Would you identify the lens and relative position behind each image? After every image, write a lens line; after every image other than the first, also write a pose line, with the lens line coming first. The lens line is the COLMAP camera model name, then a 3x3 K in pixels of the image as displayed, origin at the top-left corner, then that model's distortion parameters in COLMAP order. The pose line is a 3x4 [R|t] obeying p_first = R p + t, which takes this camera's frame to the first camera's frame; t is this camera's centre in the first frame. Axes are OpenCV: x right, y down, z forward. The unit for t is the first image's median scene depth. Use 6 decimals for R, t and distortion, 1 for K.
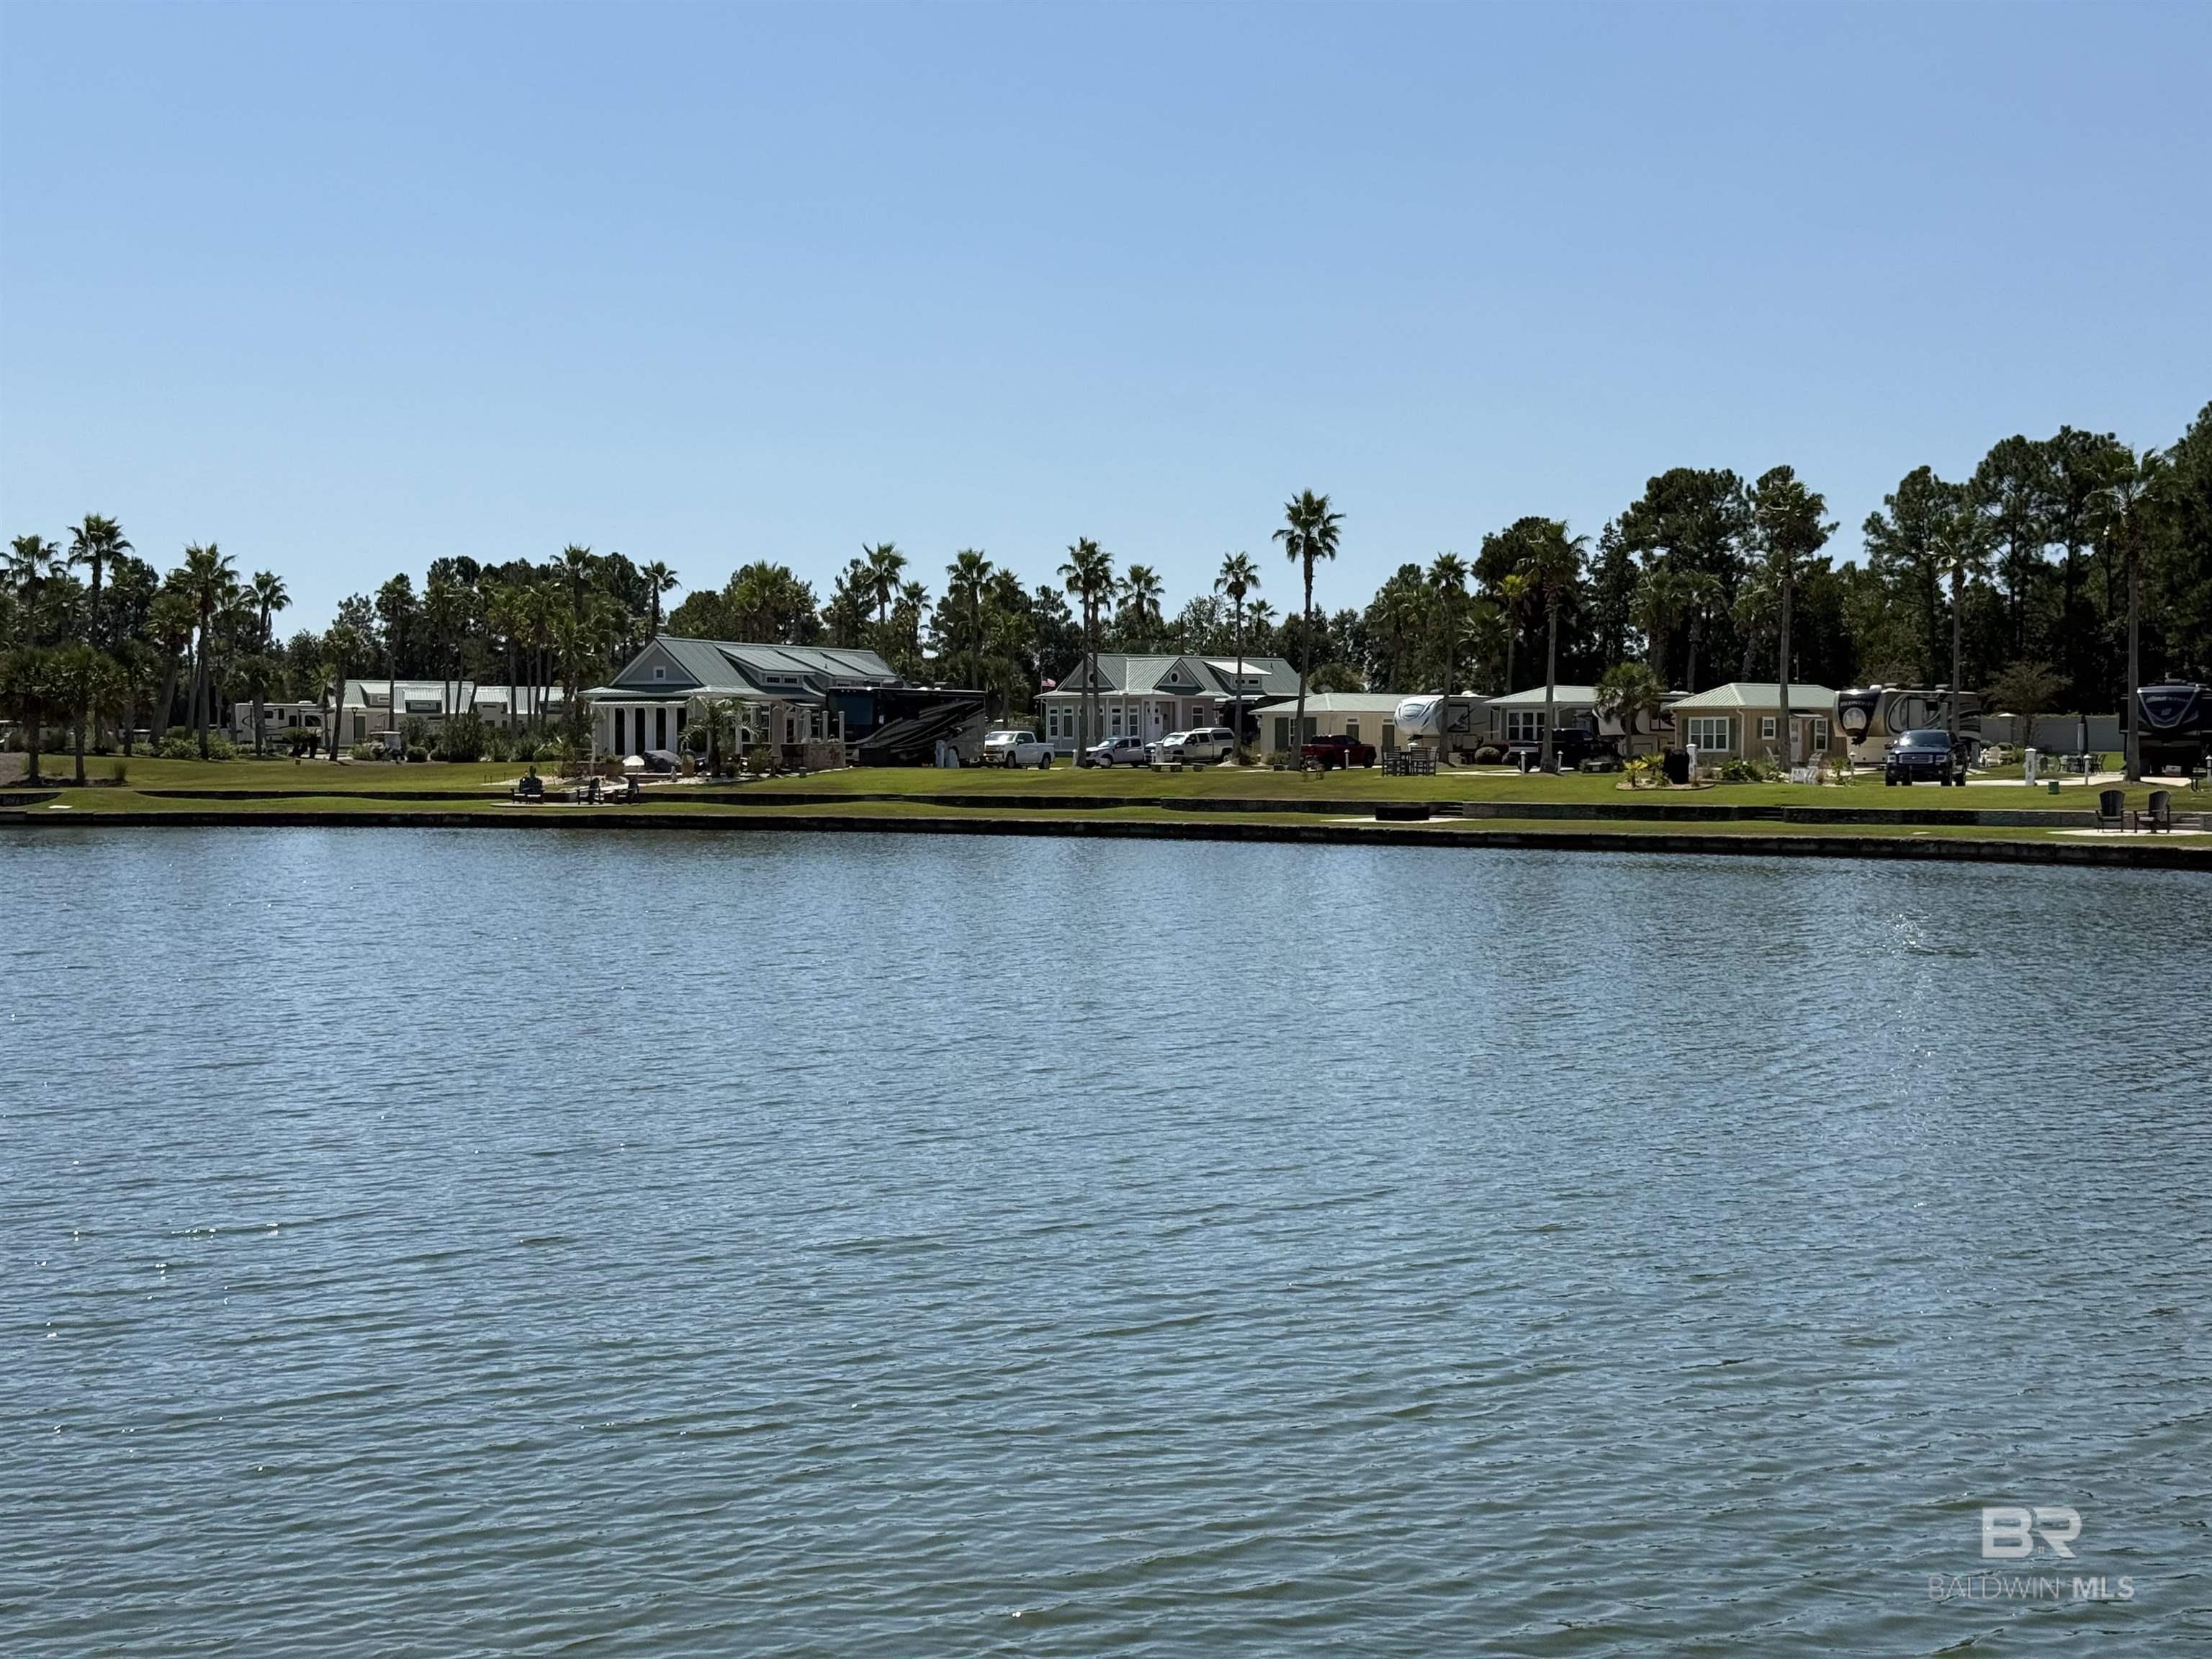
lens RADIAL K [[3089.0, 0, 1102.1], [0, 3089.0, 824.5], [0, 0, 1]] dist [0.150350, -0.169844]
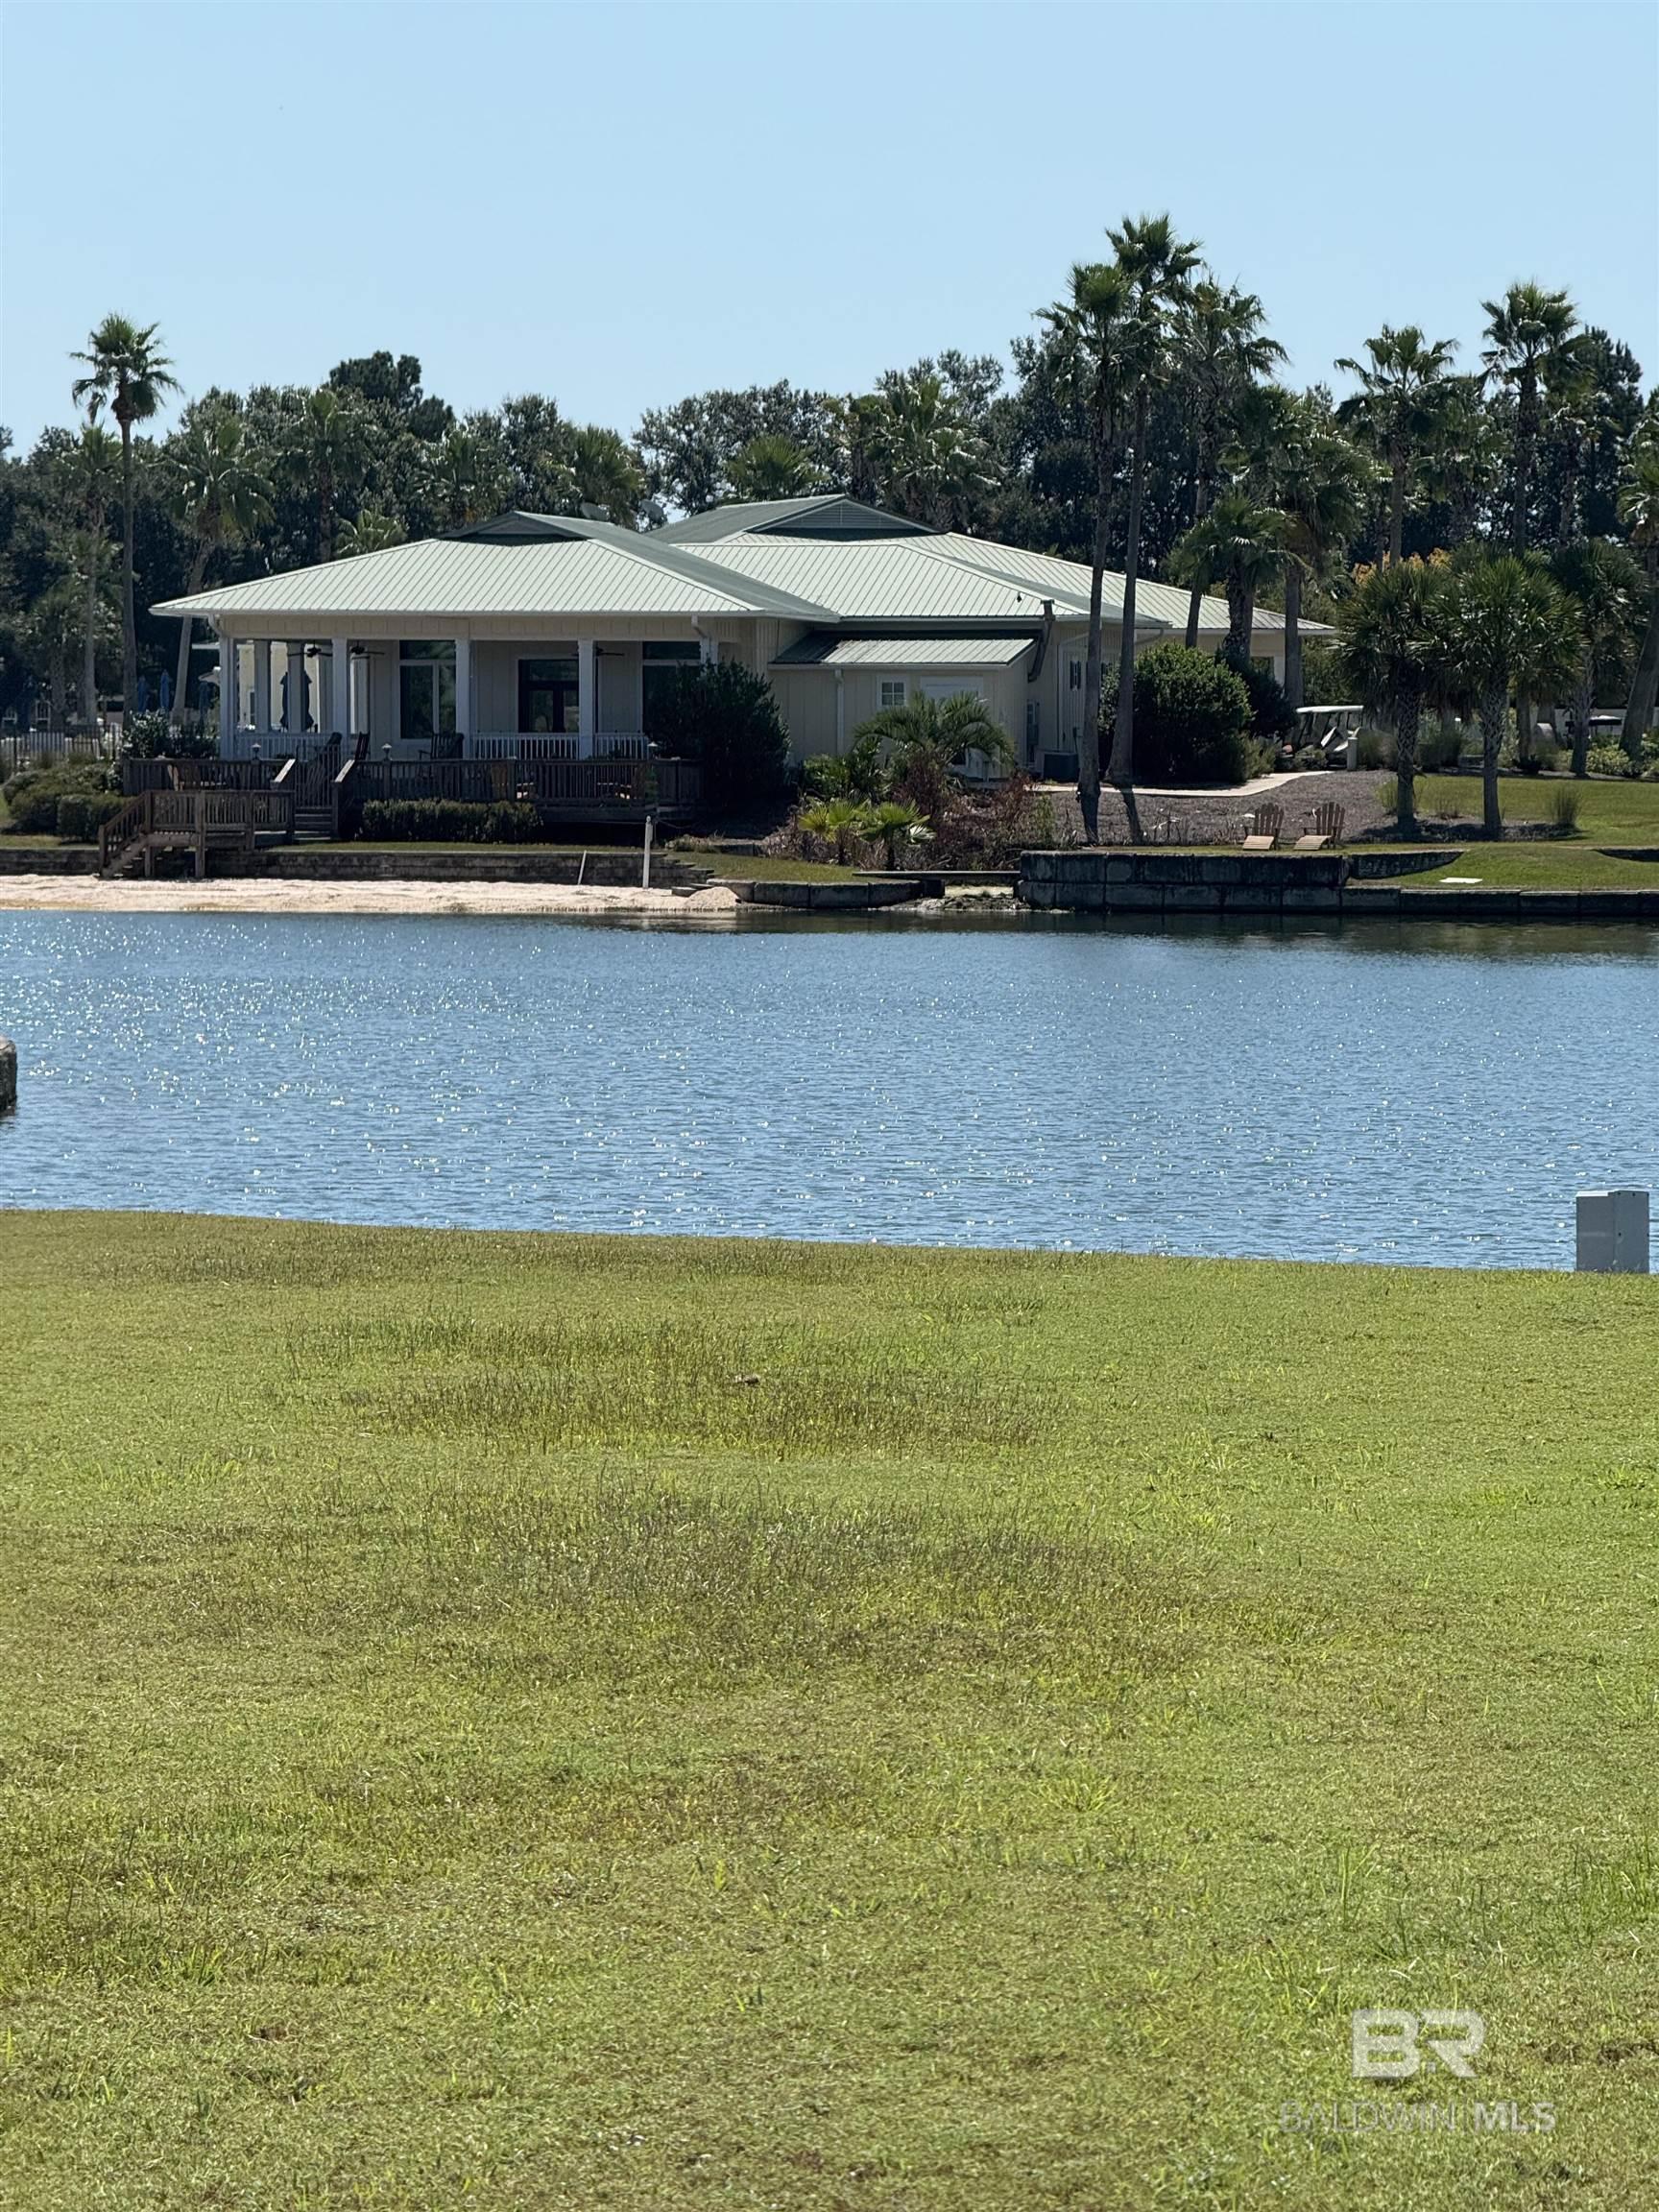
lens RADIAL K [[7770.6, 0, 859.3], [0, 7770.6, 1107.8], [0, 0, 1]] dist [0.270524, -0.749710]
pose [[0.924444, 0.016025, -0.380982, 0.052915], [-0.007187, 0.999671, 0.024609, 0.000814], [0.381251, -0.020011, 0.924255, -0.181335]]
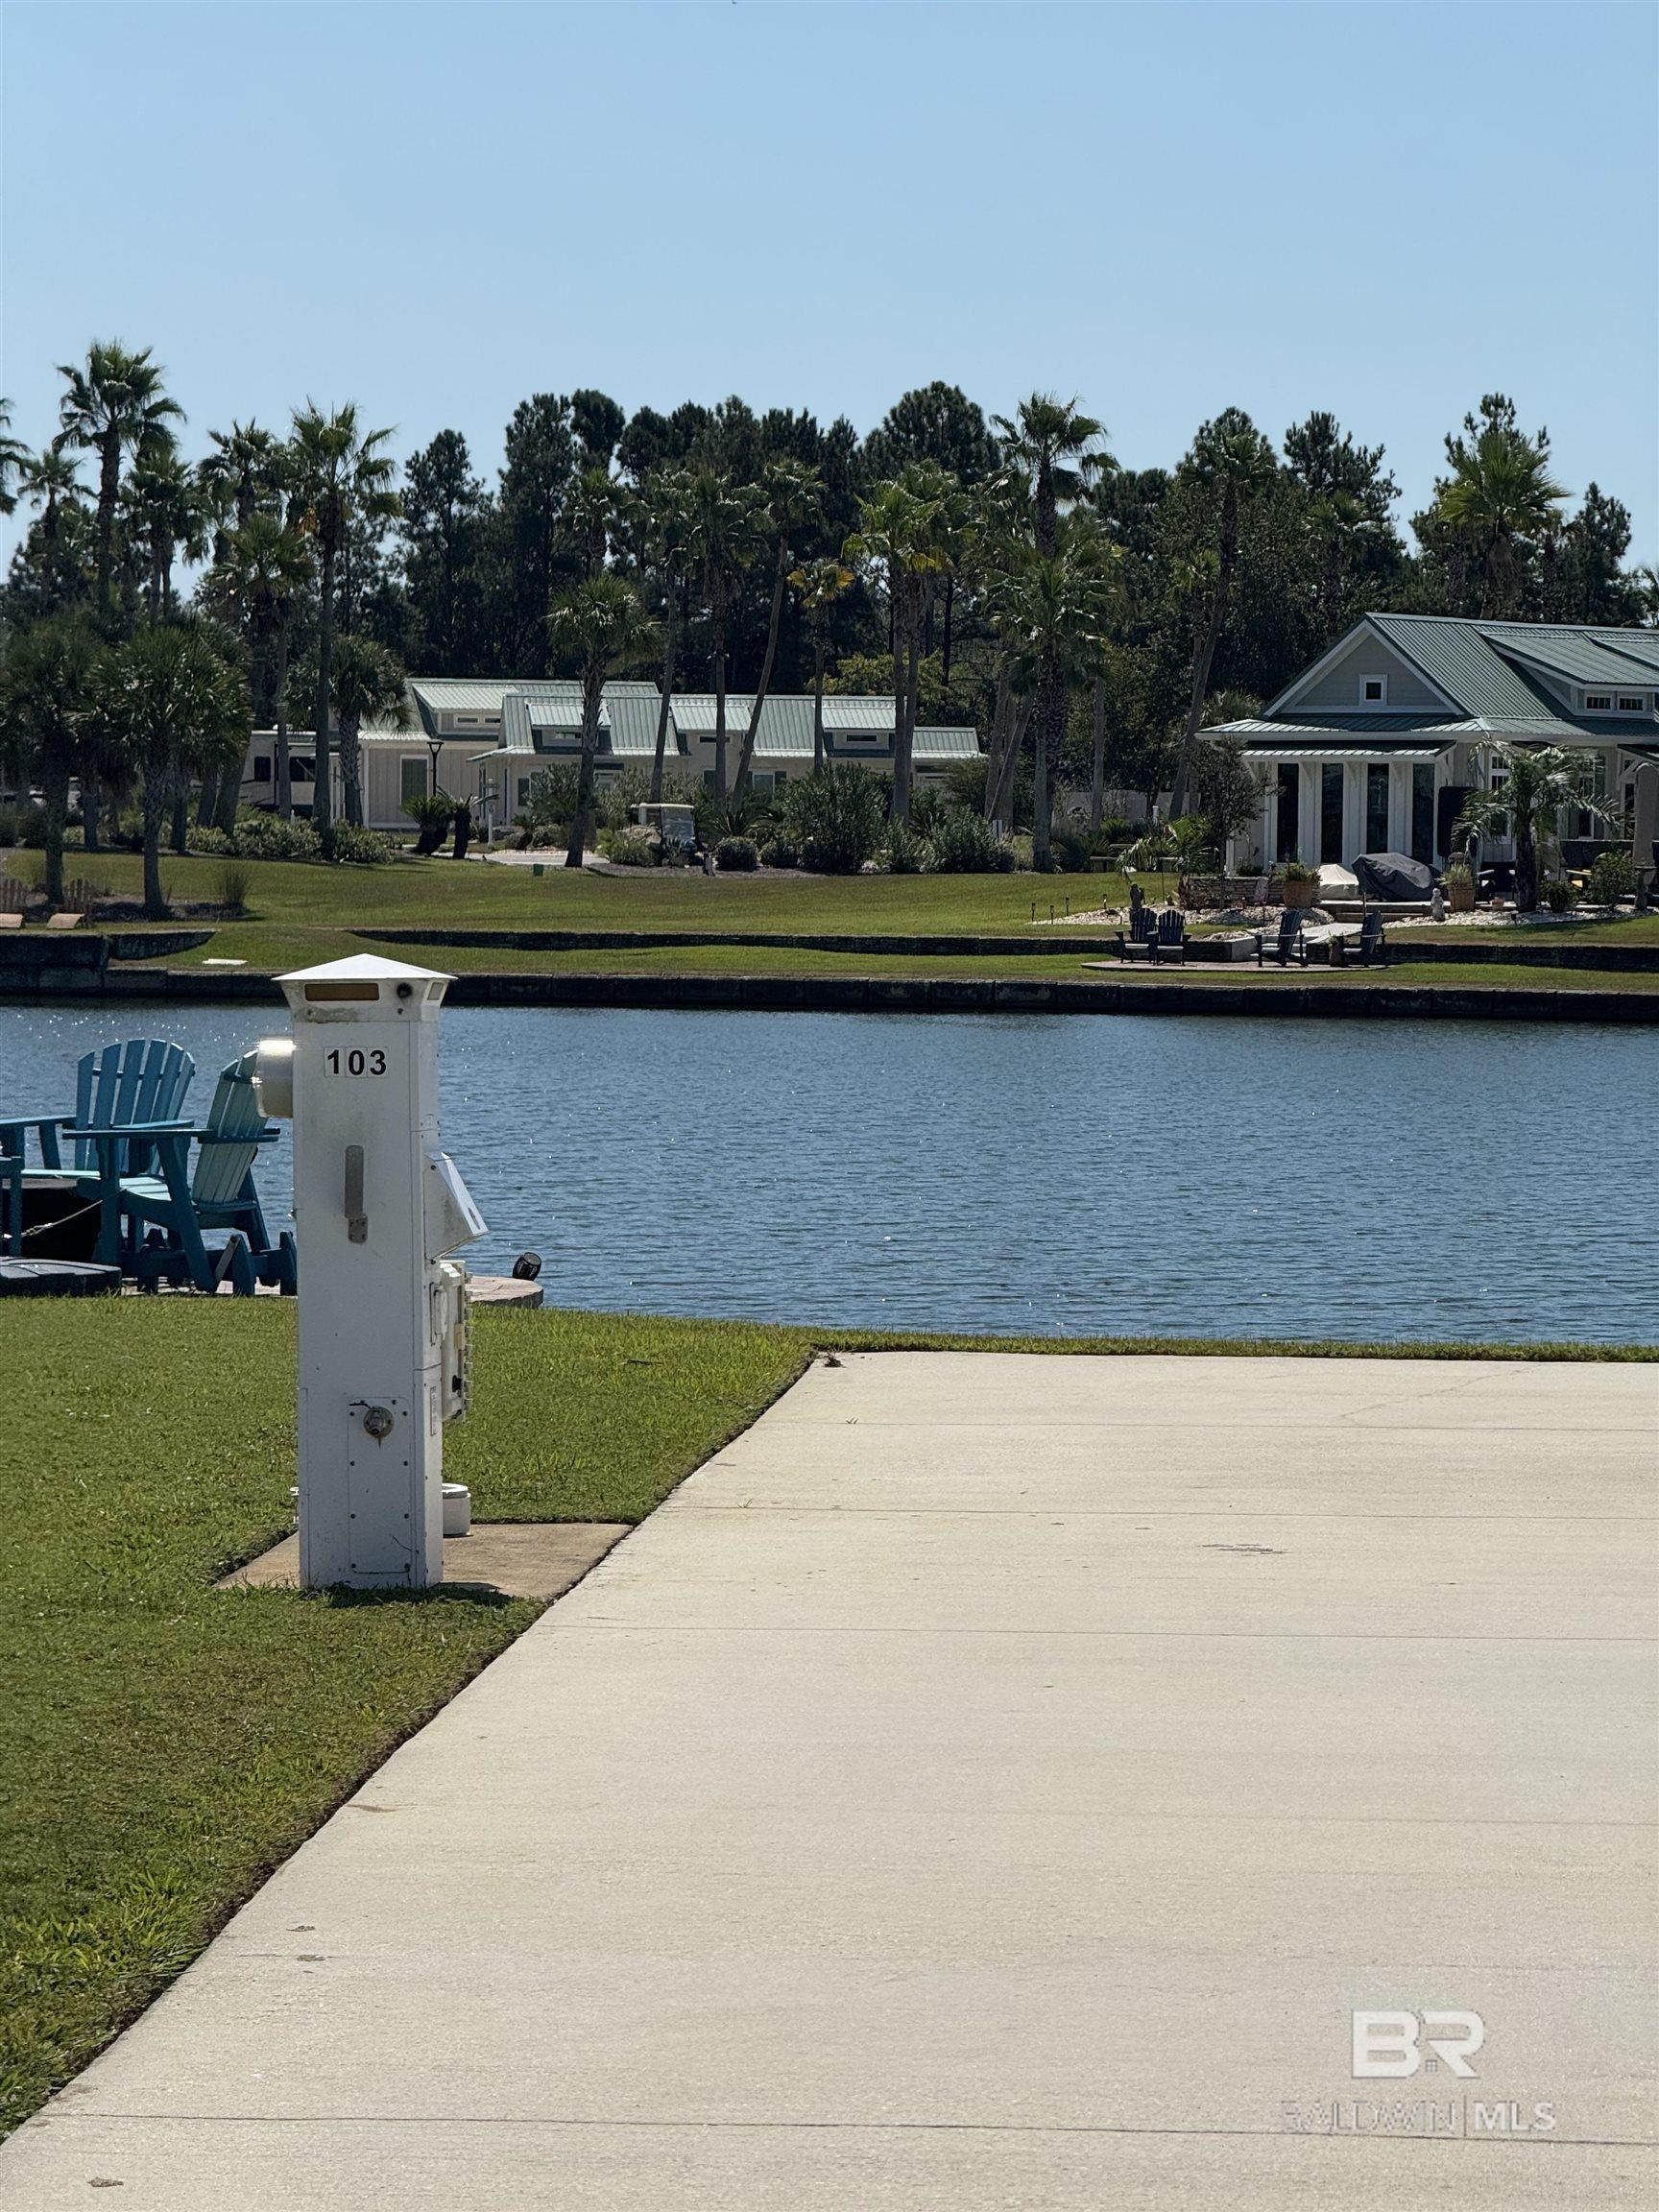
lens RADIAL K [[7770.6, 0, 859.3], [0, 7770.6, 1107.8], [0, 0, 1]] dist [0.270524, -0.749710]
pose [[0.992336, 0.012006, -0.122981, -0.065352], [-0.010555, 0.999867, 0.012443, 0.000887], [0.123114, -0.011050, 0.992331, -0.169108]]
